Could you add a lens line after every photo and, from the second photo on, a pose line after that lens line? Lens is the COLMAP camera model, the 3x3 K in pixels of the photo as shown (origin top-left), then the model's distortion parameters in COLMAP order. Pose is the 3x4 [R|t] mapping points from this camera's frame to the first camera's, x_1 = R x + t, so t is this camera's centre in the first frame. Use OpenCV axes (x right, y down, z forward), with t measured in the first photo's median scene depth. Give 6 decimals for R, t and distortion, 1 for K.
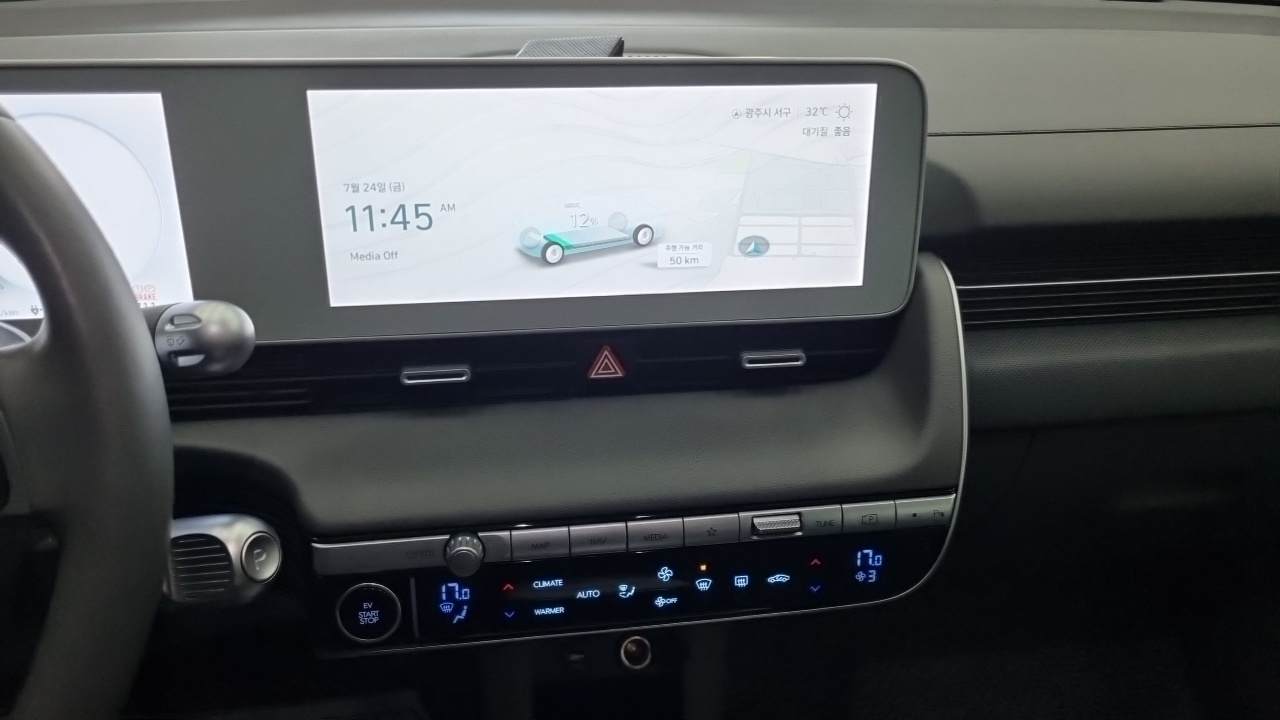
lens RADIAL K [[980.0, 0, 635.5], [0, 980.0, 363.2], [0, 0, 1]] dist [0.008426, -0.003643]
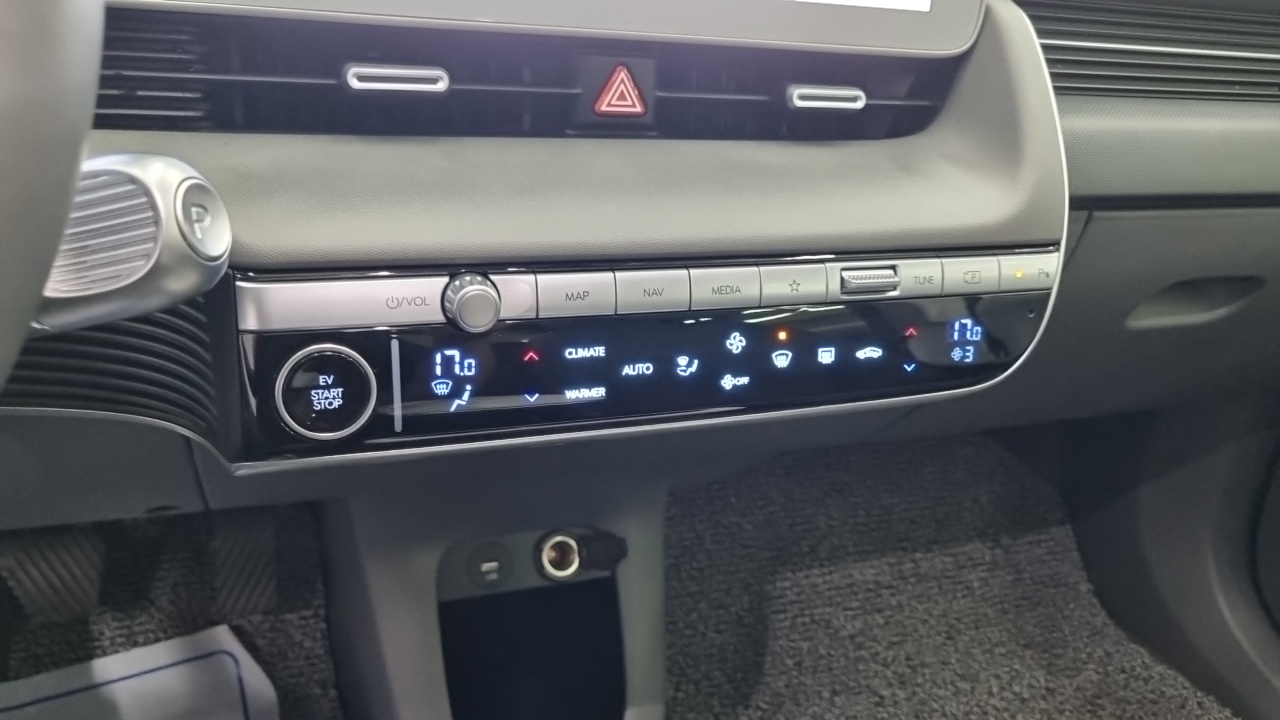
lens RADIAL K [[980.0, 0, 633.9], [0, 980.0, 356.6], [0, 0, 1]] dist [0.008426, -0.003643]
pose [[0.973039, -0.011805, 0.230338, -0.207872], [0.015677, 0.999765, -0.014986, 0.227406], [-0.230107, 0.018193, 0.972995, 0.288350]]
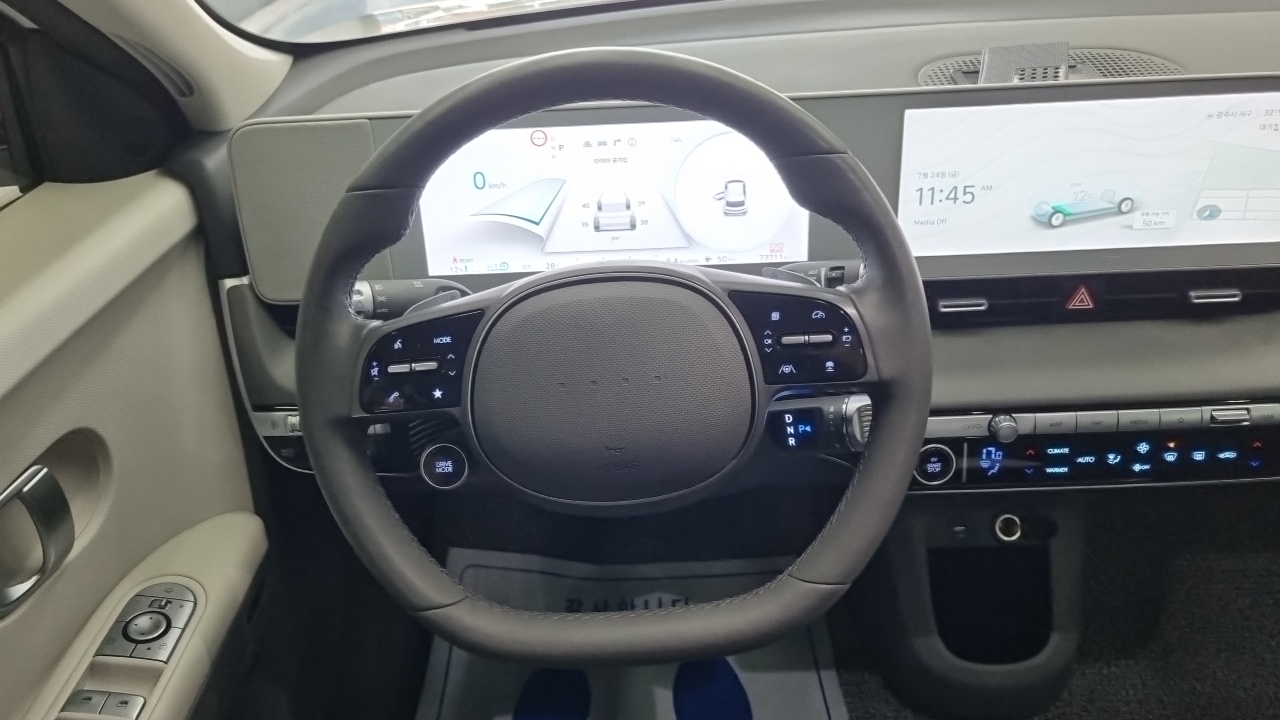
lens RADIAL K [[980.0, 0, 606.1], [0, 980.0, 353.2], [0, 0, 1]] dist [0.008426, -0.003643]
pose [[0.983954, 0.021725, -0.177095, -0.468103], [-0.010474, 0.997881, 0.064218, -0.004381], [0.178115, -0.061333, 0.982096, -0.504451]]
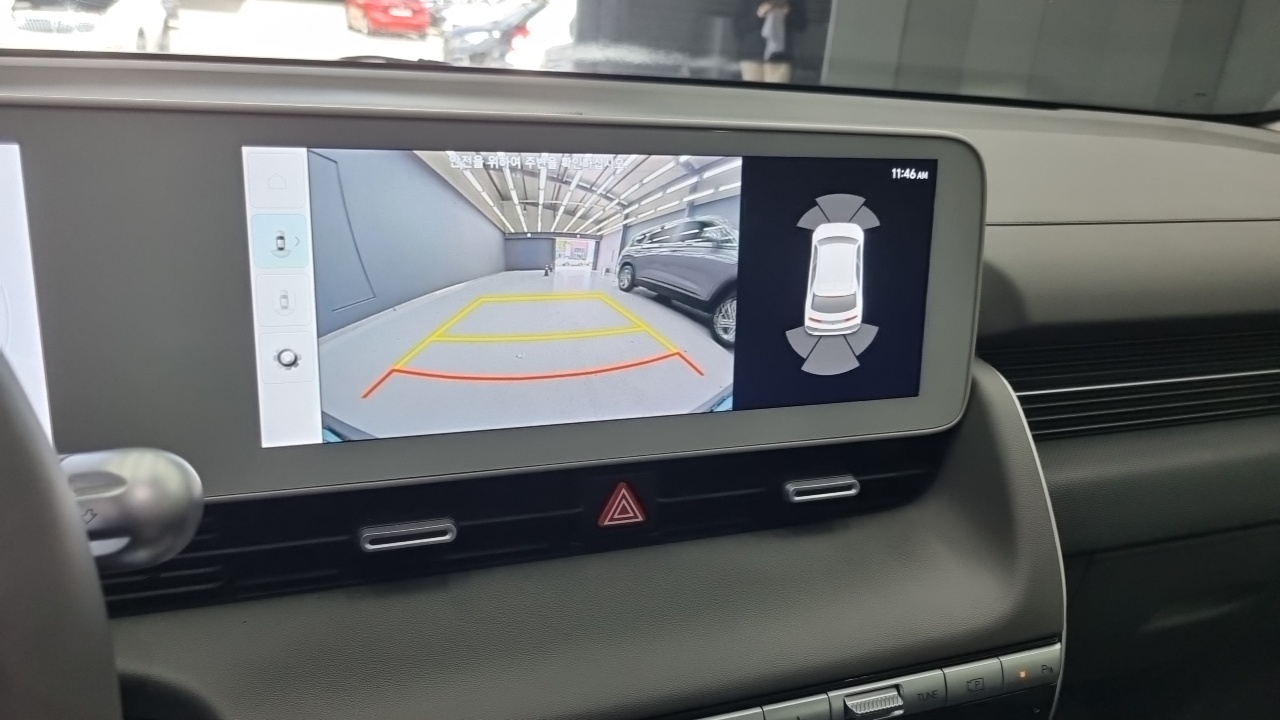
lens RADIAL K [[980.0, 0, 638.0], [0, 980.0, 364.2], [0, 0, 1]] dist [0.008426, -0.003643]
pose [[0.976035, -0.024426, 0.216238, -0.194864], [0.050469, 0.991996, -0.115747, -0.021566], [-0.211680, 0.123887, 0.969455, 0.244824]]
